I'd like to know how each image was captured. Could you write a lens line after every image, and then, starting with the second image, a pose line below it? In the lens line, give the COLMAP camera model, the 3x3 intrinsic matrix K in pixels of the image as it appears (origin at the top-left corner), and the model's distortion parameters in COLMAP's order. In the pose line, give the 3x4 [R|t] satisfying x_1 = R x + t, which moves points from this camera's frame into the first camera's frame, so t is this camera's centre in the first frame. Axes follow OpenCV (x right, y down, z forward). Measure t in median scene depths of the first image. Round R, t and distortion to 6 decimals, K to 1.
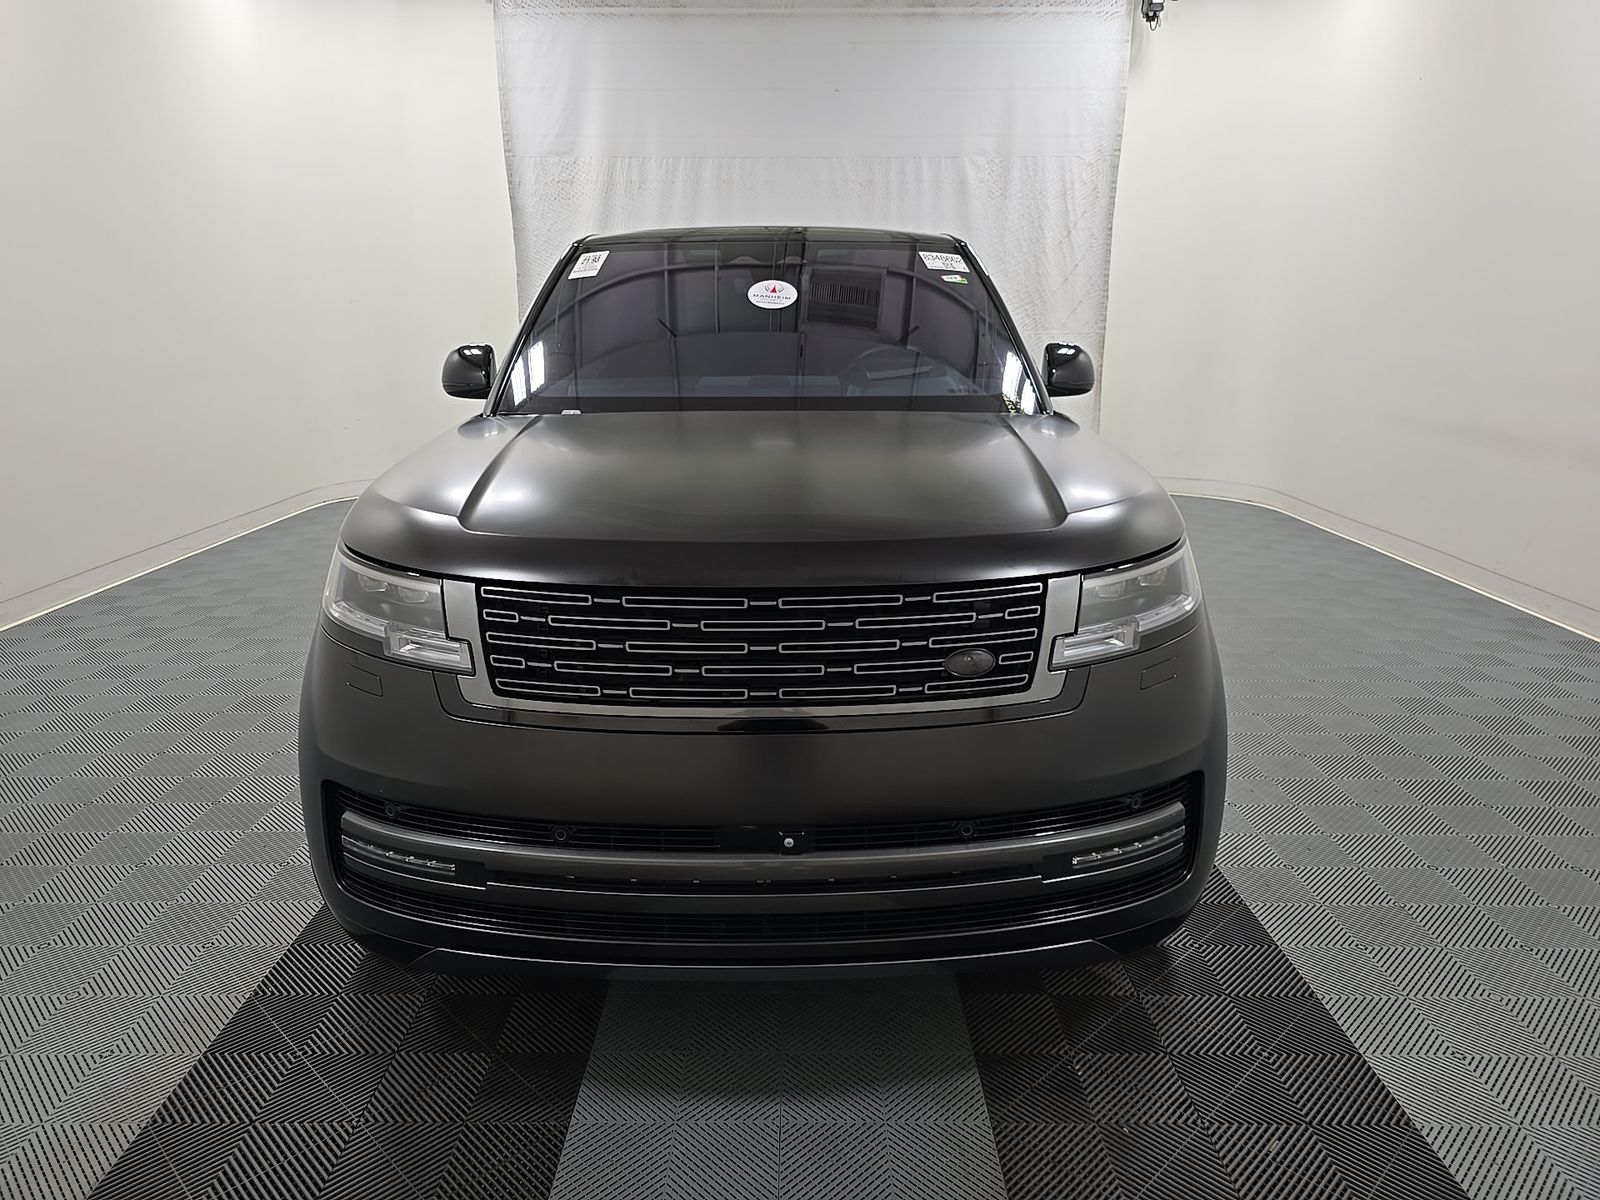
lens RADIAL K [[1066.6, 0, 837.9], [0, 1066.6, 581.0], [0, 0, 1]] dist [0.043551, -0.003535]
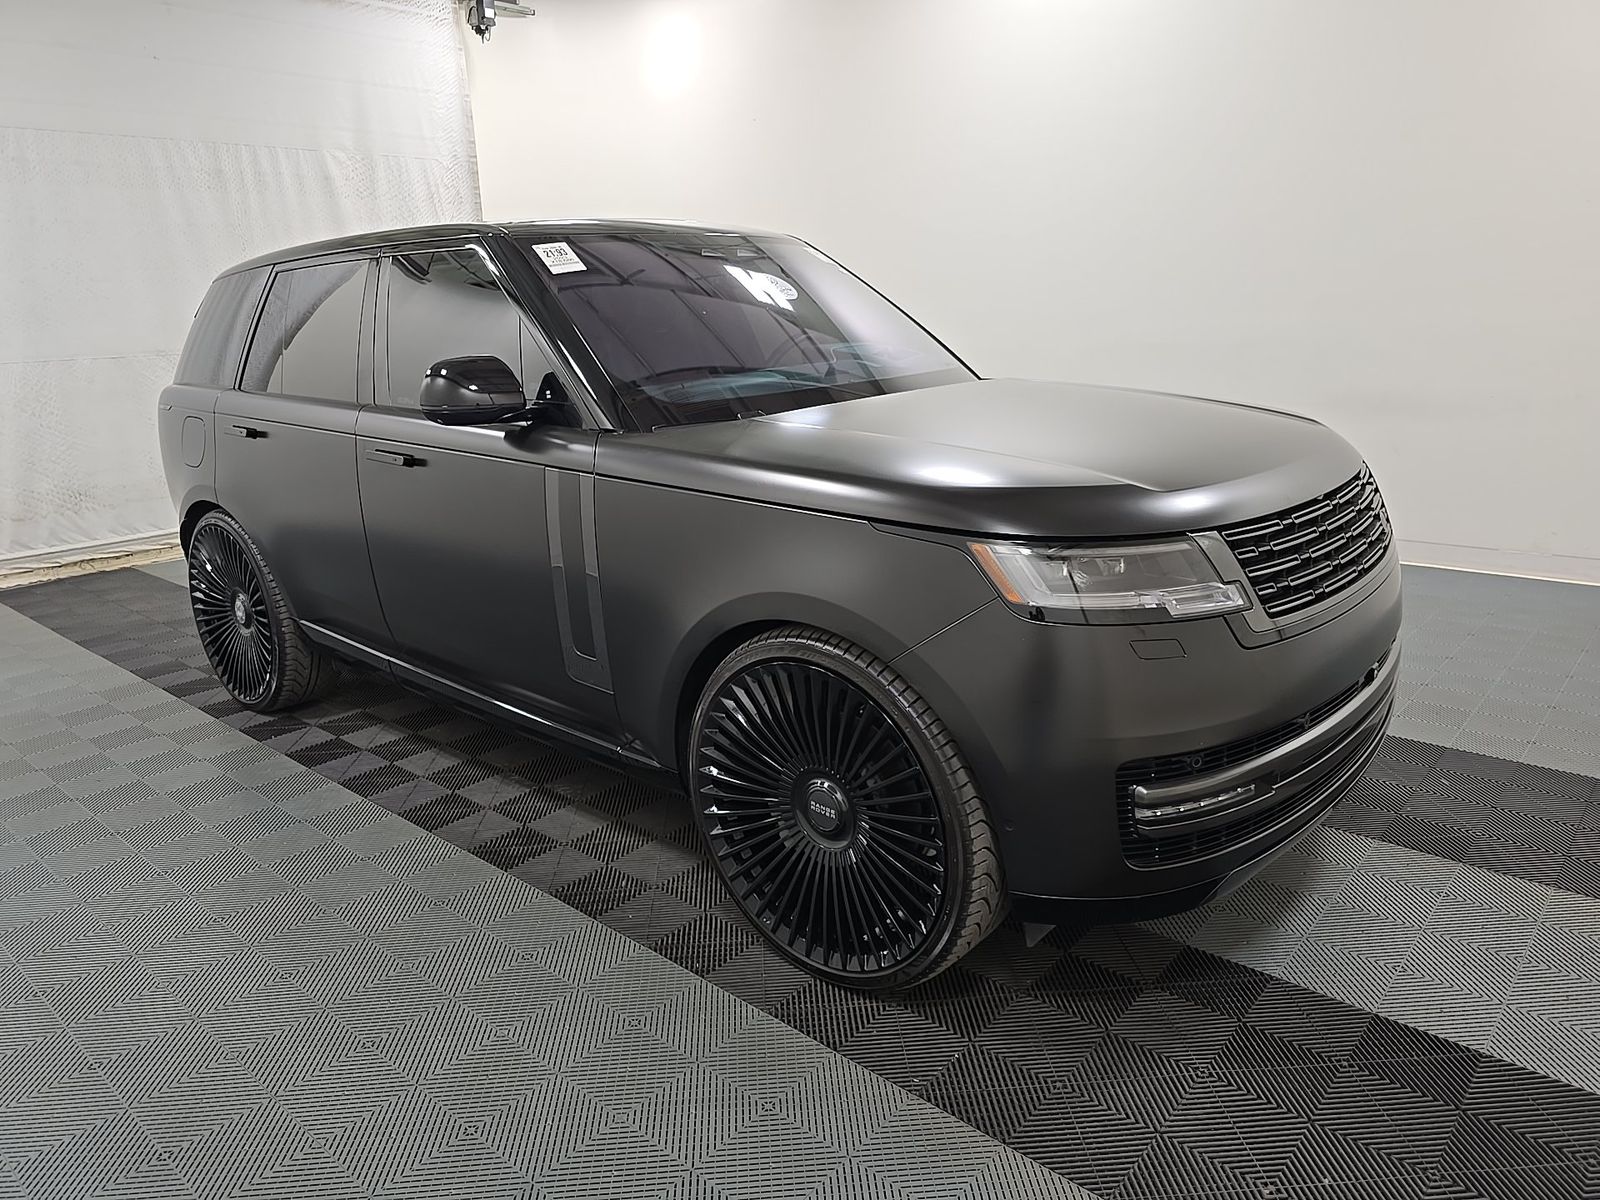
lens RADIAL K [[1066.6, 0, 787.4], [0, 1066.6, 564.0], [0, 0, 1]] dist [0.043551, -0.003535]
pose [[0.675047, -0.205160, 0.708676, -0.334837], [0.223280, 0.972323, 0.068800, -0.032676], [-0.703177, 0.111790, 0.702172, 0.127064]]
